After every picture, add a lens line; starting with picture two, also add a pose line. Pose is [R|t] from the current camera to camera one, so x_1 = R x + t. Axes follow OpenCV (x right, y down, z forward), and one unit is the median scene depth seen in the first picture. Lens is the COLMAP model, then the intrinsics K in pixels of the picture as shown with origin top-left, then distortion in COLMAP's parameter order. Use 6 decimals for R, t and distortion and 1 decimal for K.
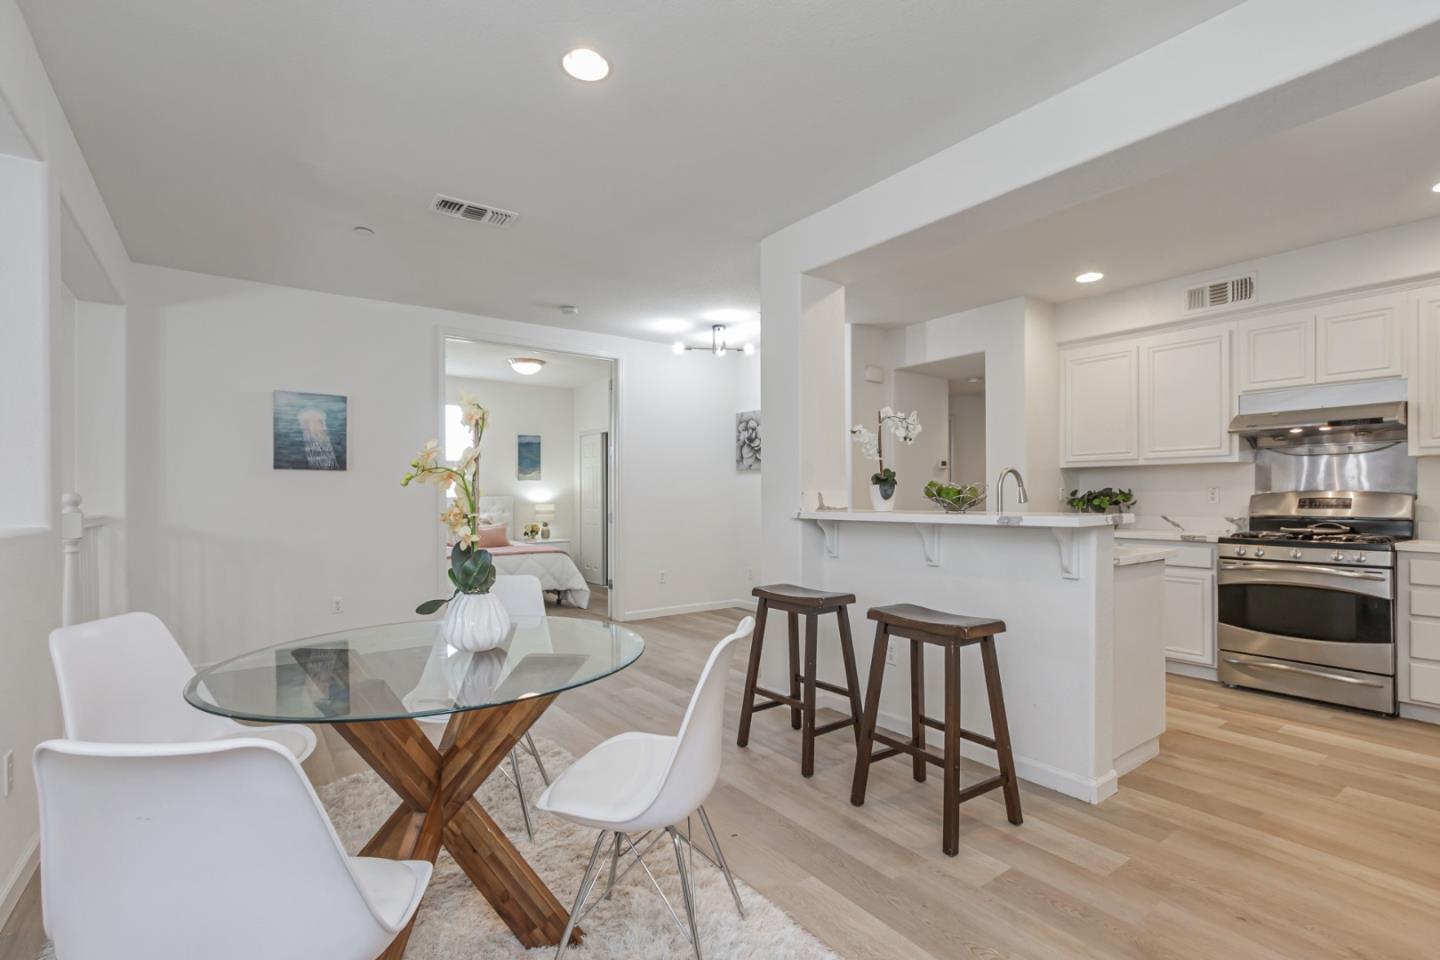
lens RADIAL K [[657.9, 0, 717.2], [0, 657.9, 492.5], [0, 0, 1]] dist [0.003535, -0.000478]
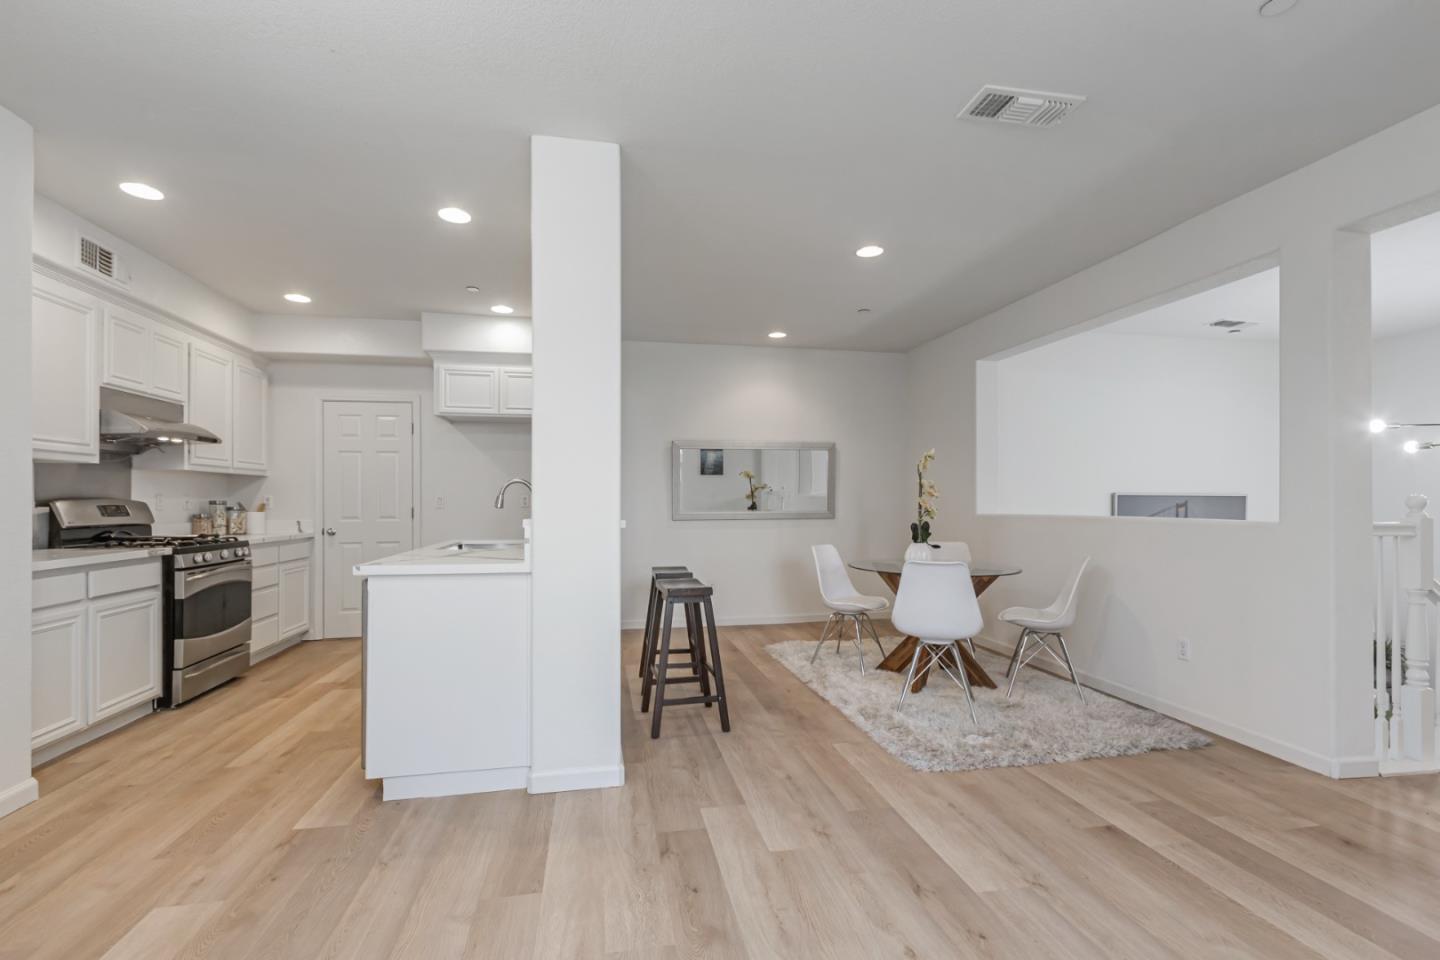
lens RADIAL K [[652.0, 0, 722.9], [0, 652.0, 496.8], [0, 0, 1]] dist [0.004696, 0.000348]
pose [[-0.906937, 0.004083, 0.421247, -0.310683], [-0.000793, 0.999935, -0.011401, 0.005821], [-0.421266, -0.010674, -0.906874, 1.486968]]
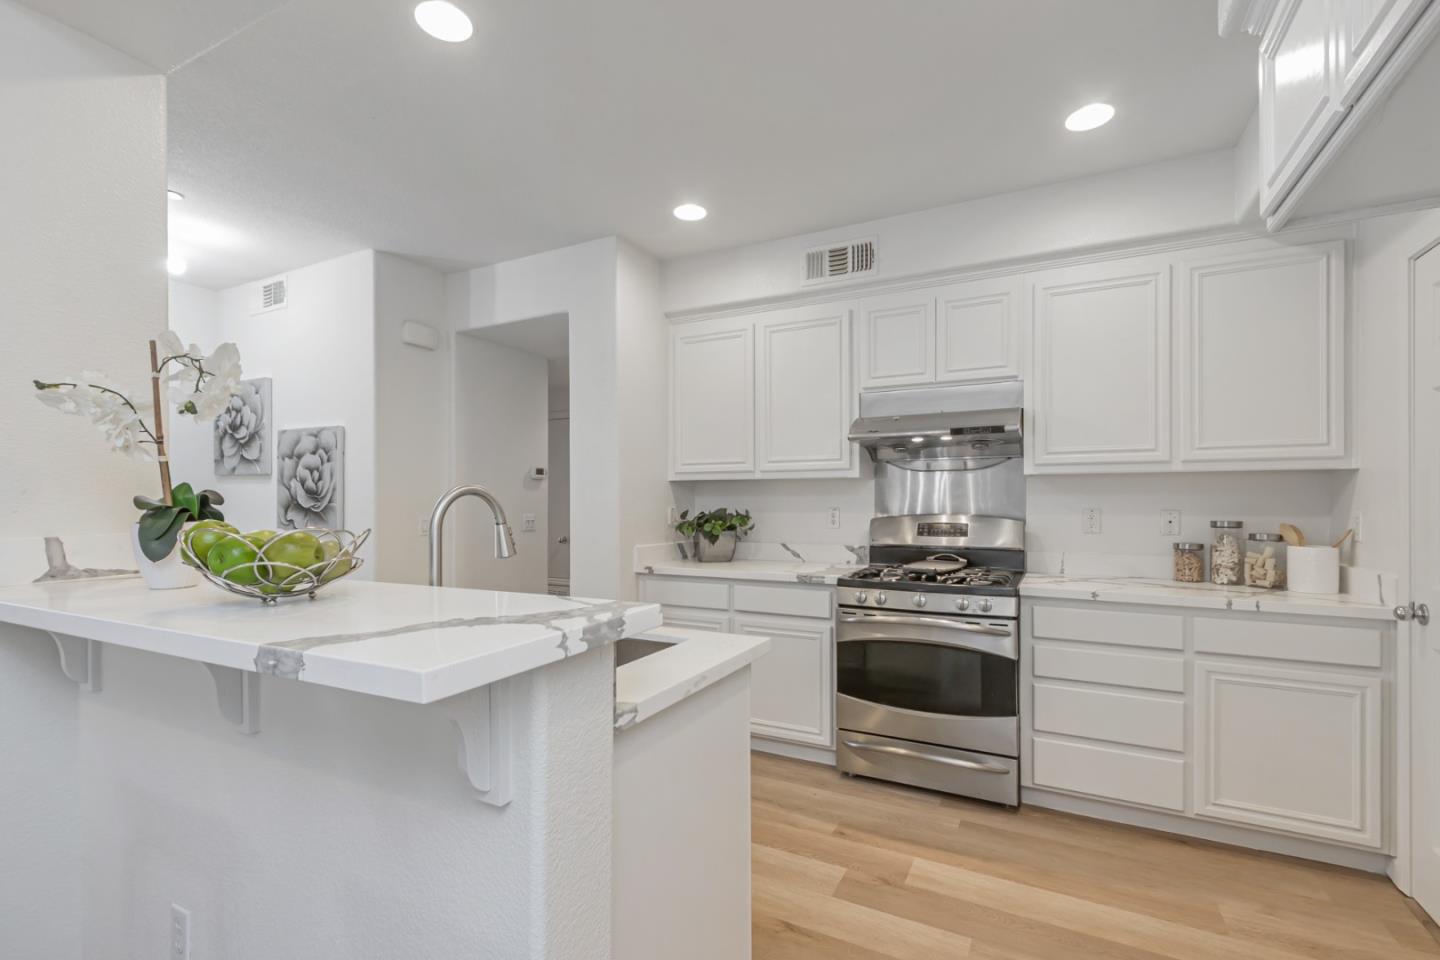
lens RADIAL K [[652.0, 0, 722.9], [0, 652.0, 496.8], [0, 0, 1]] dist [0.004696, 0.000348]
pose [[0.893144, 0.002940, 0.449762, 0.305617], [-0.001679, 0.999993, -0.003203, -0.021581], [-0.449768, 0.002106, 0.893143, 0.389973]]
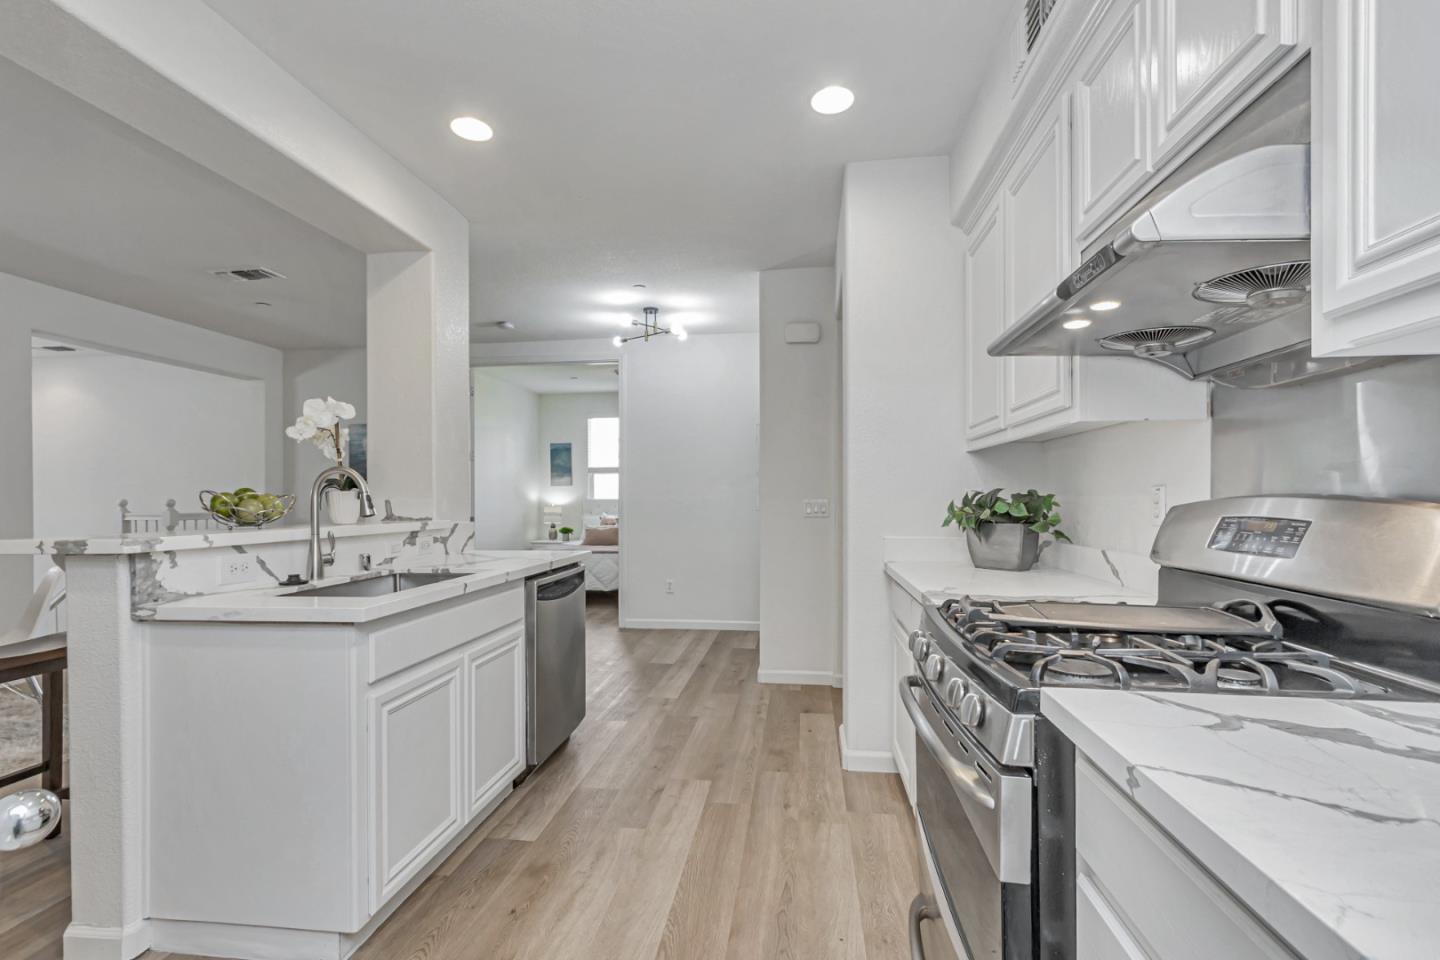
lens RADIAL K [[652.0, 0, 722.9], [0, 652.0, 496.8], [0, 0, 1]] dist [0.004696, 0.000348]
pose [[0.731303, -0.001246, -0.682051, 0.938543], [0.006041, 0.999971, 0.004651, -0.004833], [0.682026, -0.007522, 0.731290, 0.592461]]
